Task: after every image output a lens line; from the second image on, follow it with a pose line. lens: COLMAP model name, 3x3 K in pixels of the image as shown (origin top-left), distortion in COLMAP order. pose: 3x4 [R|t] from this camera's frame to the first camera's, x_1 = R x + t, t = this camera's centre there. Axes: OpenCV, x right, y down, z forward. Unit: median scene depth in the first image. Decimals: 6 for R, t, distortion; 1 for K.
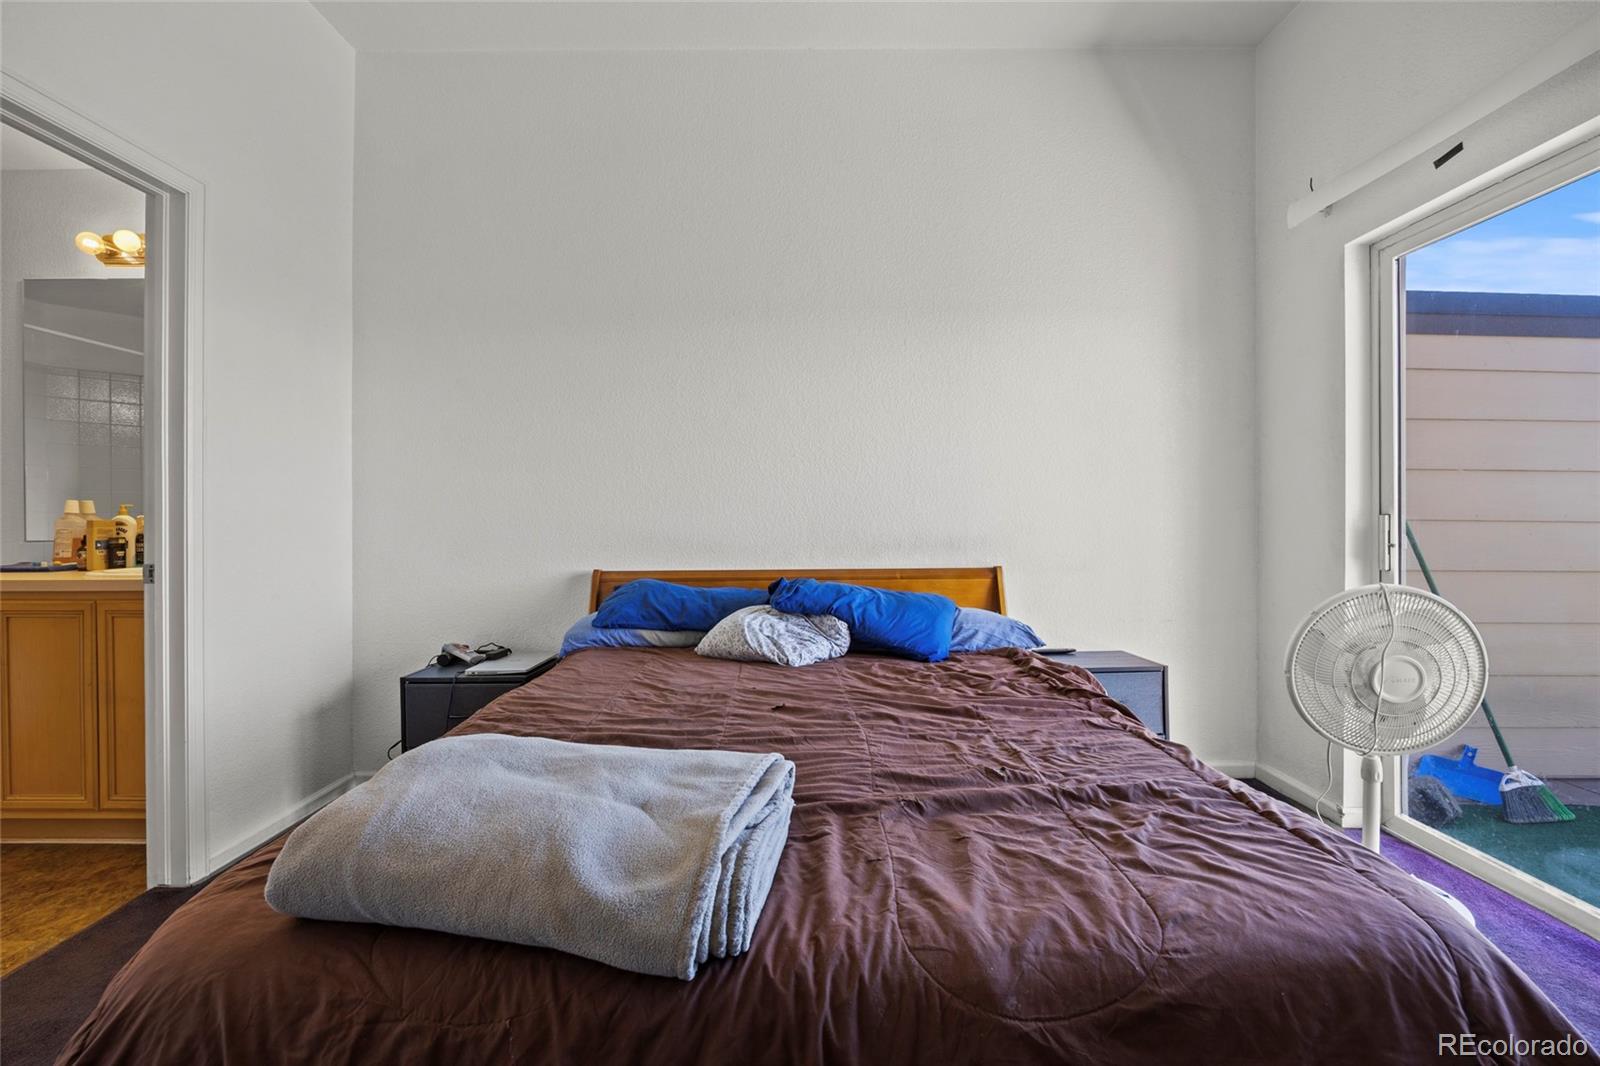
lens RADIAL K [[715.6, 0, 793.9], [0, 715.6, 520.4], [0, 0, 1]] dist [-0.011917, -0.000155]
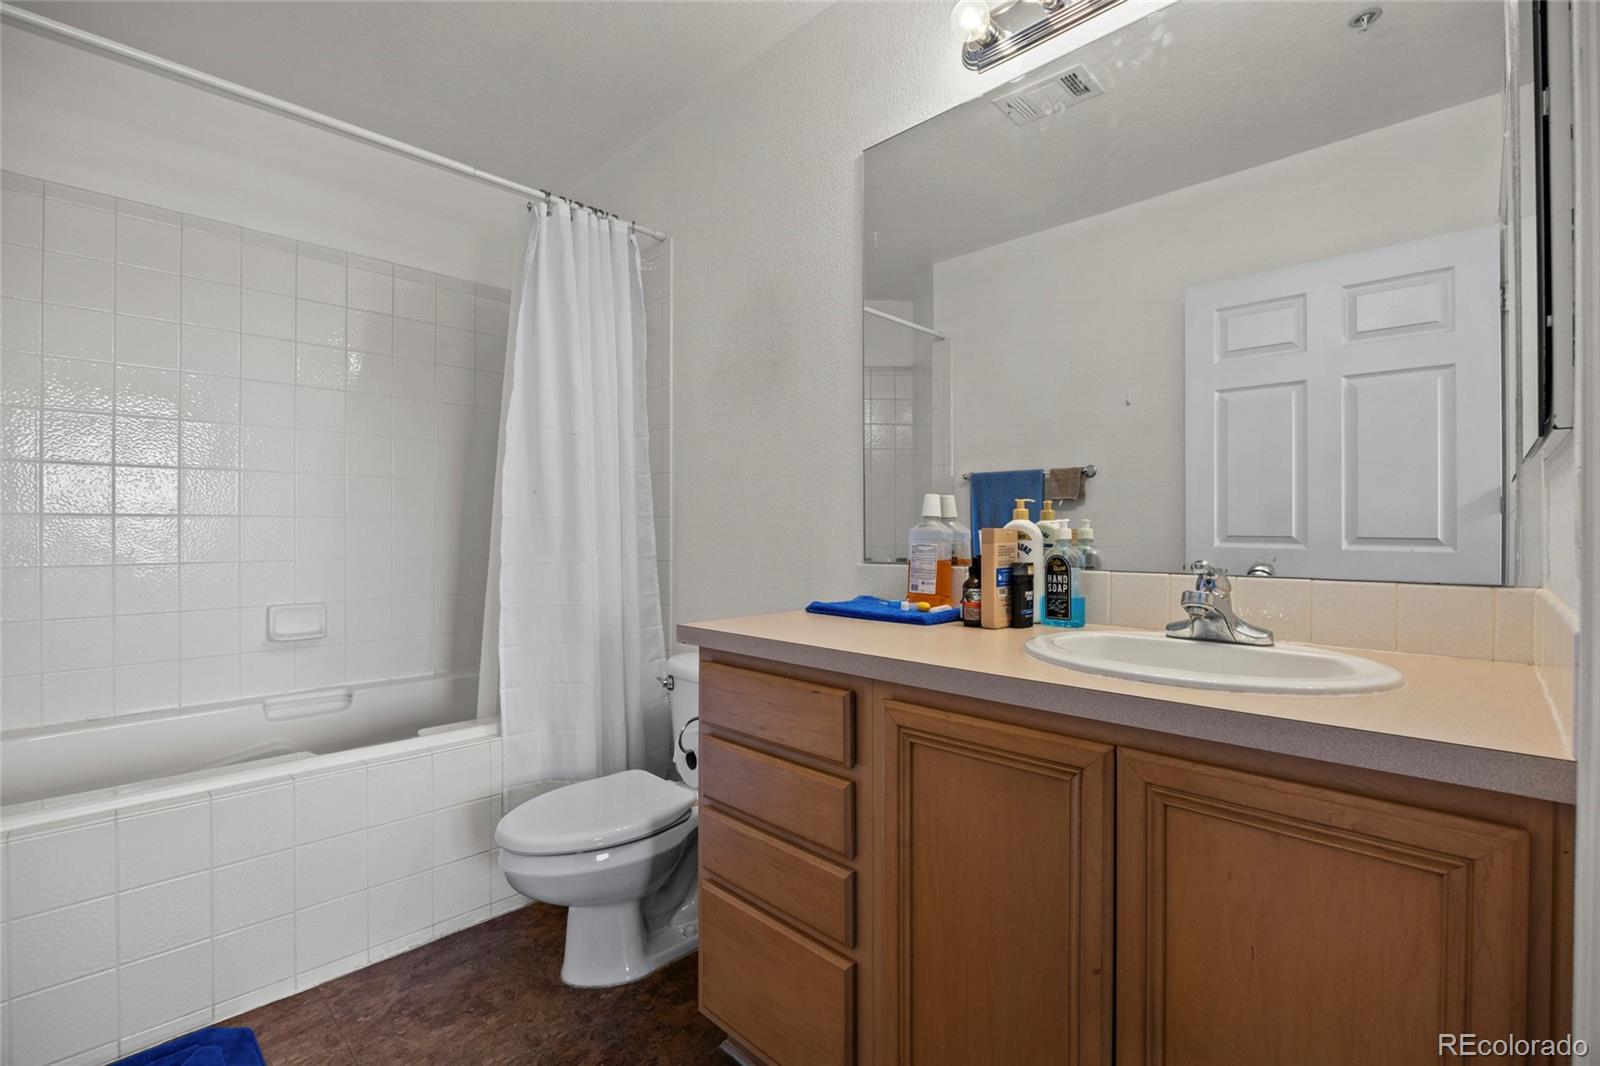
lens RADIAL K [[715.6, 0, 795.4], [0, 715.6, 531.9], [0, 0, 1]] dist [-0.011917, -0.000155]
pose [[0.713193, 0.010659, -0.700887, -0.709228], [-0.008552, 0.999942, 0.006505, -0.000250], [0.700915, 0.001355, 0.713243, 0.517394]]
